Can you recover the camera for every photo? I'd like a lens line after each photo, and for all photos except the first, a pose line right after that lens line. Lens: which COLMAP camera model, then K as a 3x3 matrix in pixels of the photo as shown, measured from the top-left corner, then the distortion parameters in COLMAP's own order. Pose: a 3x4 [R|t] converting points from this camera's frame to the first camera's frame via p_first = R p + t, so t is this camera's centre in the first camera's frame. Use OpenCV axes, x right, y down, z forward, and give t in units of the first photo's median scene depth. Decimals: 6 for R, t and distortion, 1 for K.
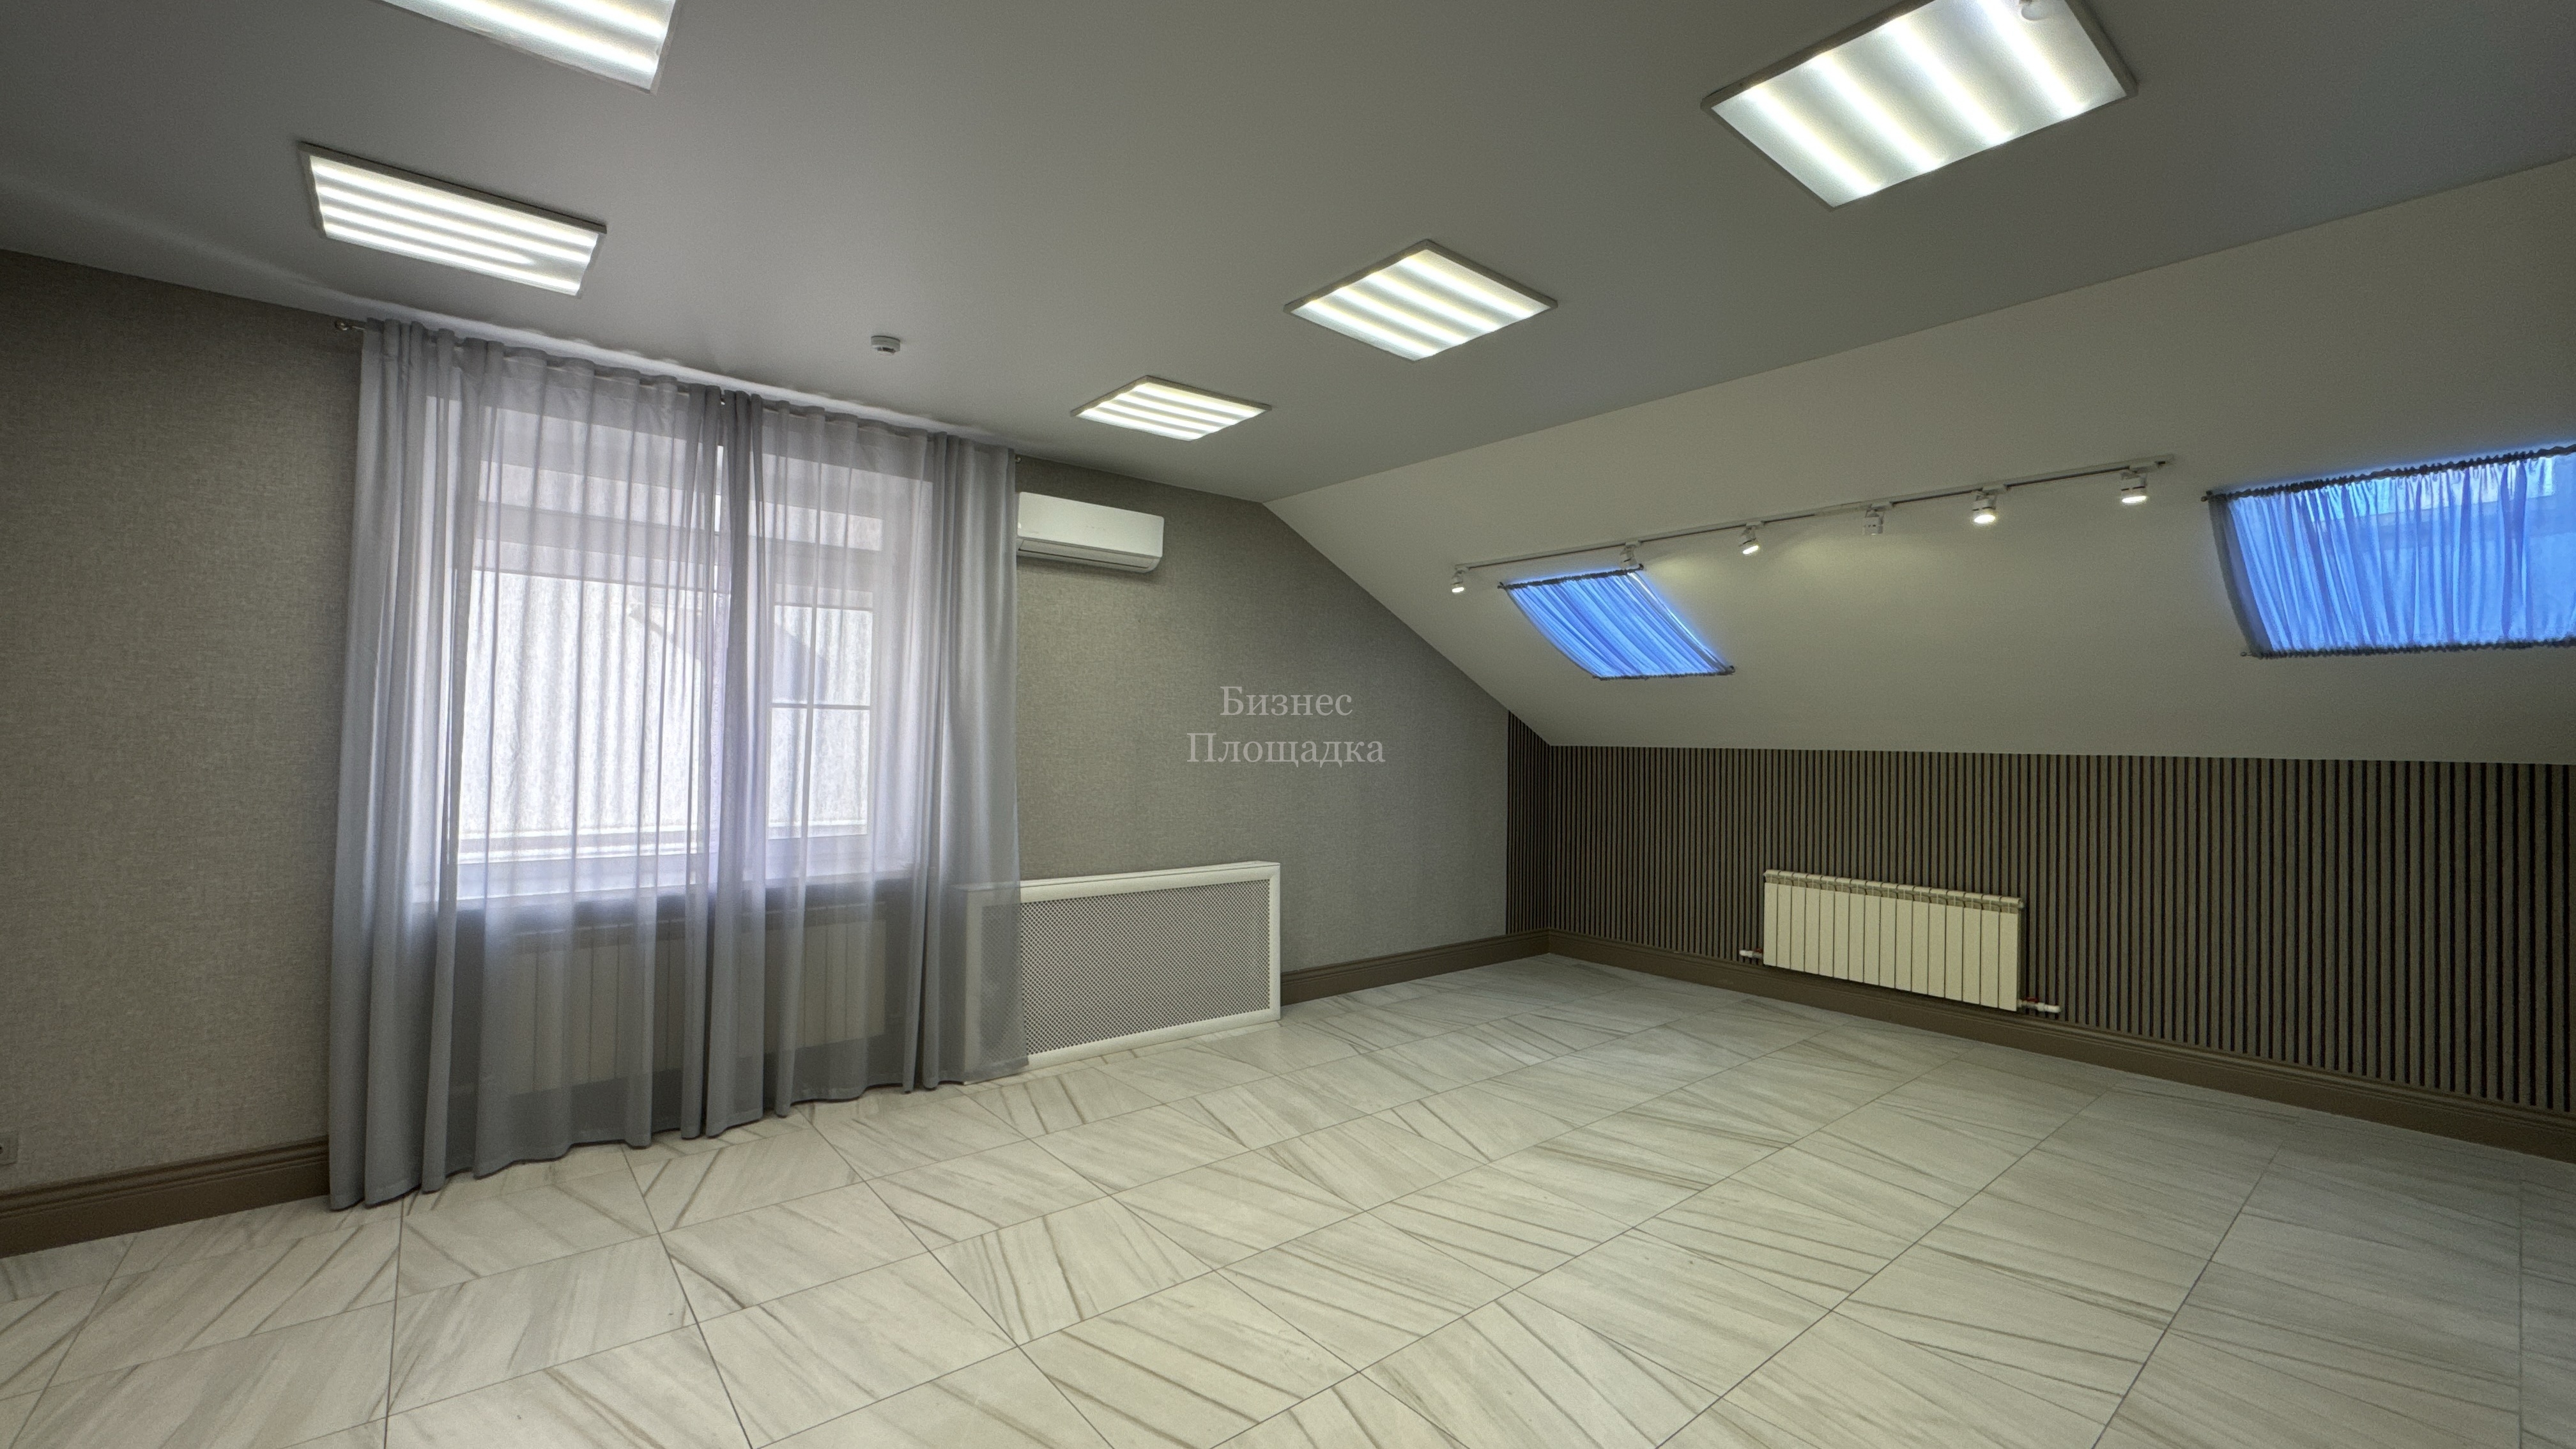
lens RADIAL K [[1025.1, 0, 1289.6], [0, 1025.1, 719.0], [0, 0, 1]] dist [-0.002667, -0.000032]
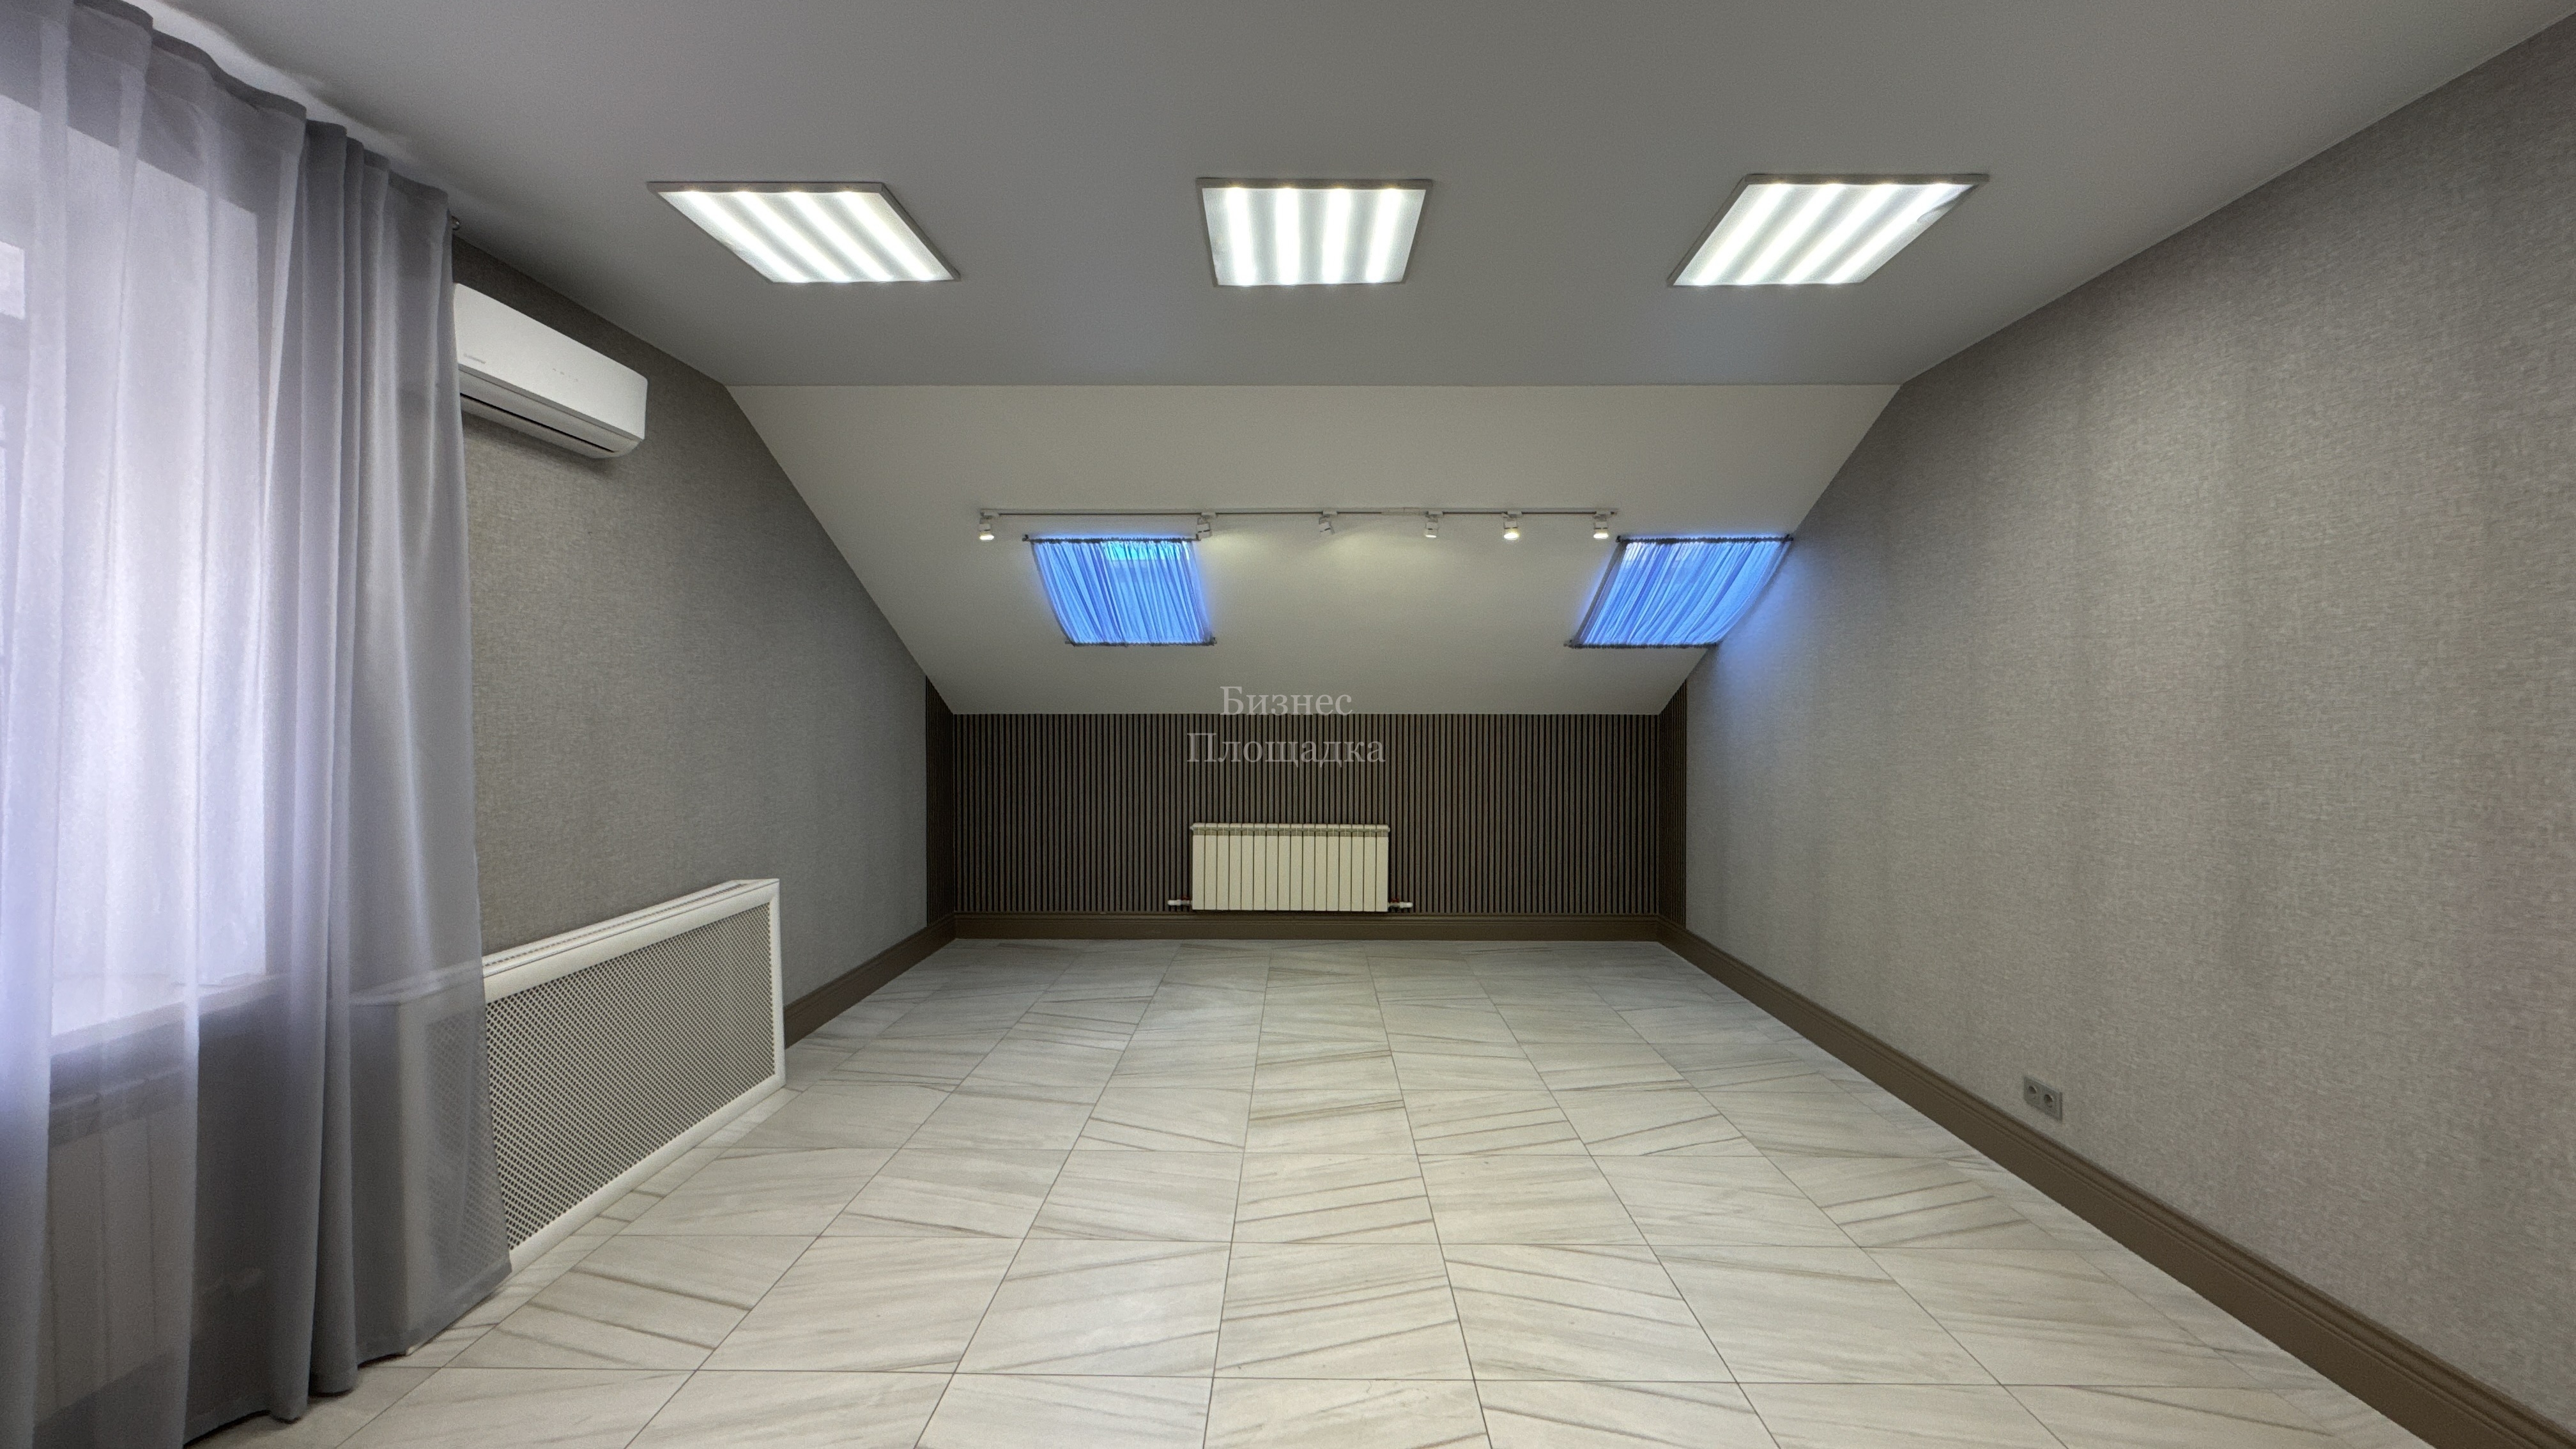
lens RADIAL K [[1025.1, 0, 1293.3], [0, 1025.1, 714.6], [0, 0, 1]] dist [-0.002667, -0.000032]
pose [[0.650438, -0.019102, 0.759319, -0.409921], [-0.004511, 0.999569, 0.029009, -0.002639], [-0.759546, -0.022294, 0.650071, 0.287236]]
